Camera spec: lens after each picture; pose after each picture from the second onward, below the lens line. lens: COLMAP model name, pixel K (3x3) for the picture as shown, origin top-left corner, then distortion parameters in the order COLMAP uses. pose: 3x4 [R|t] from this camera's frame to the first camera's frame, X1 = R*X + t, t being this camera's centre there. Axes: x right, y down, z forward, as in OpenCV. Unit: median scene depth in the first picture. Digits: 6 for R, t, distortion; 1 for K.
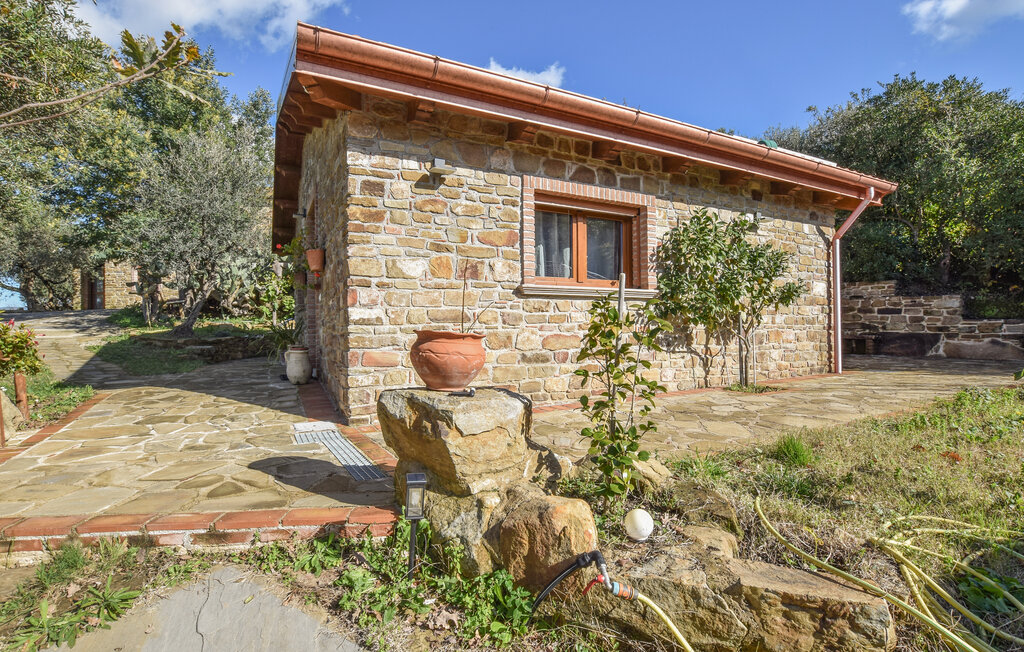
lens RADIAL K [[473.8, 0, 527.0], [0, 473.8, 328.5], [0, 0, 1]] dist [-0.040778, 0.008151]
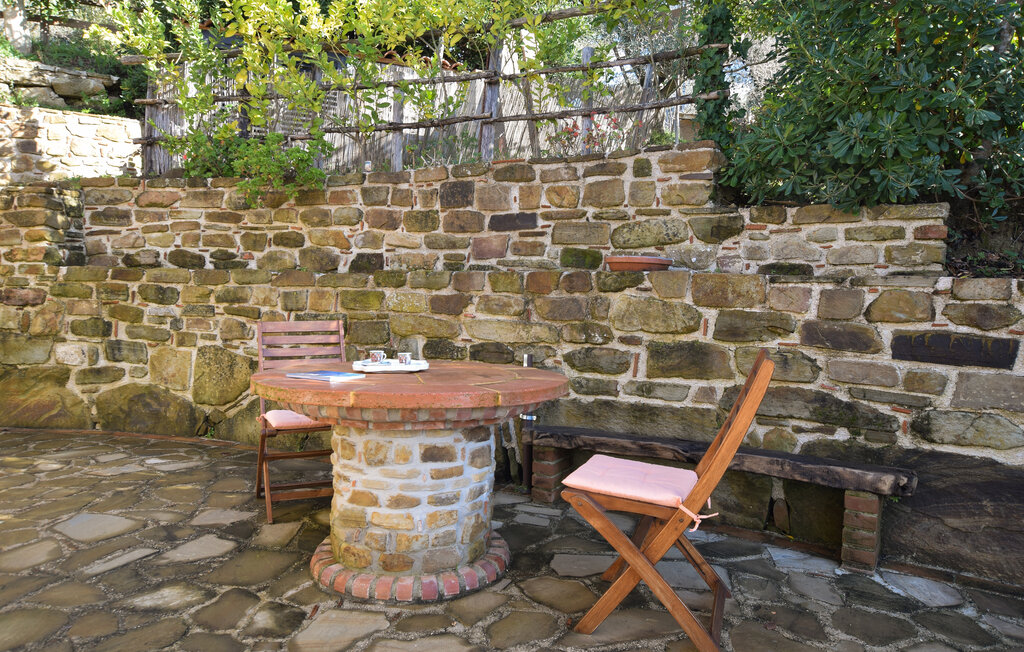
lens RADIAL K [[674.2, 0, 512.0], [0, 674.2, 326.0], [0, 0, 1]] dist [-0.008893, 0.000754]
pose [[0.933319, 0.029283, 0.357852, 0.490213], [-0.041366, 0.998802, 0.026155, -0.045960], [-0.356658, -0.039214, 0.933412, 0.781218]]
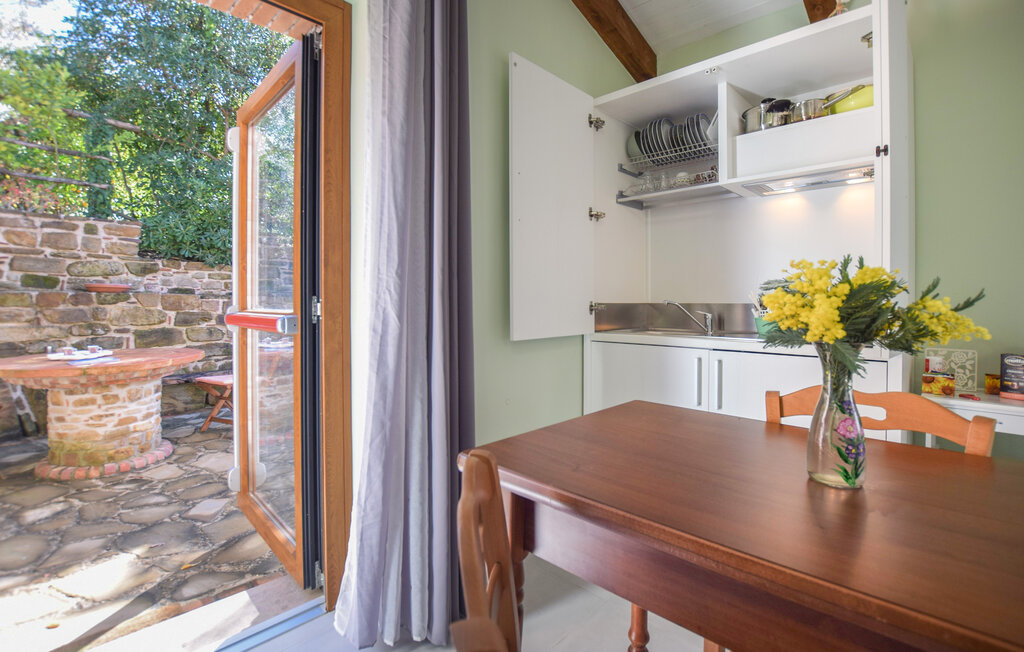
lens RADIAL K [[463.9, 0, 495.5], [0, 463.9, 302.2], [0, 0, 1]] dist [-0.043910, 0.007719]
pose [[-0.266427, 0.010906, 0.963794, 0.155081], [0.007187, 0.999931, -0.009328, -0.052620], [-0.963828, 0.004442, -0.266487, 0.862875]]
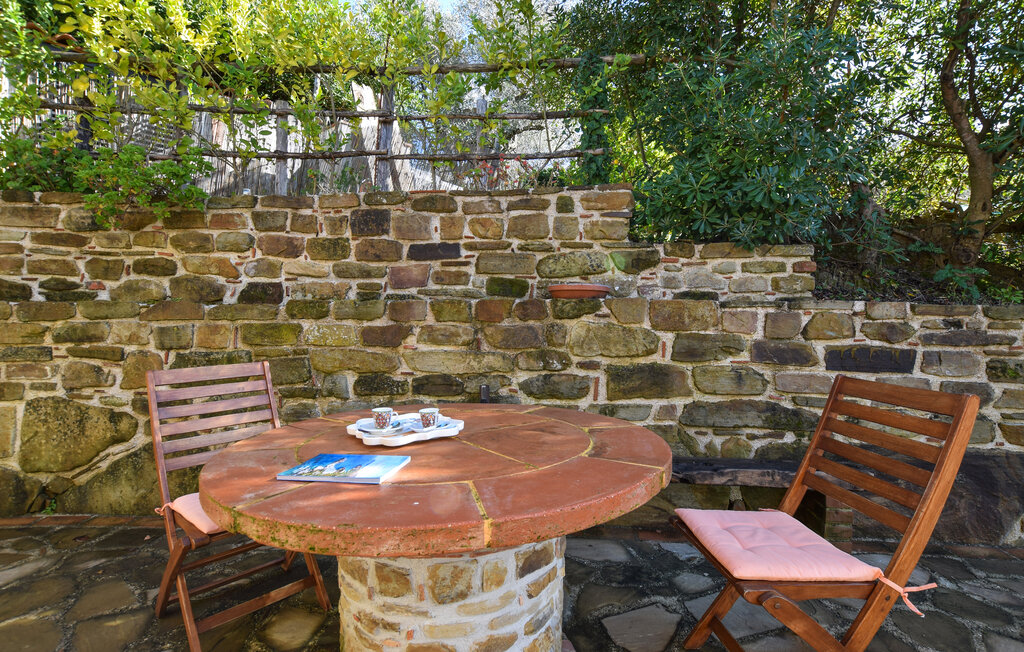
lens RADIAL K [[473.8, 0, 527.0], [0, 473.8, 328.5], [0, 0, 1]] dist [-0.040778, 0.008151]
pose [[0.704435, 0.011965, 0.709668, 0.468278], [-0.006919, 0.999926, -0.009990, -0.048983], [-0.709735, 0.002127, 0.704466, 0.936110]]
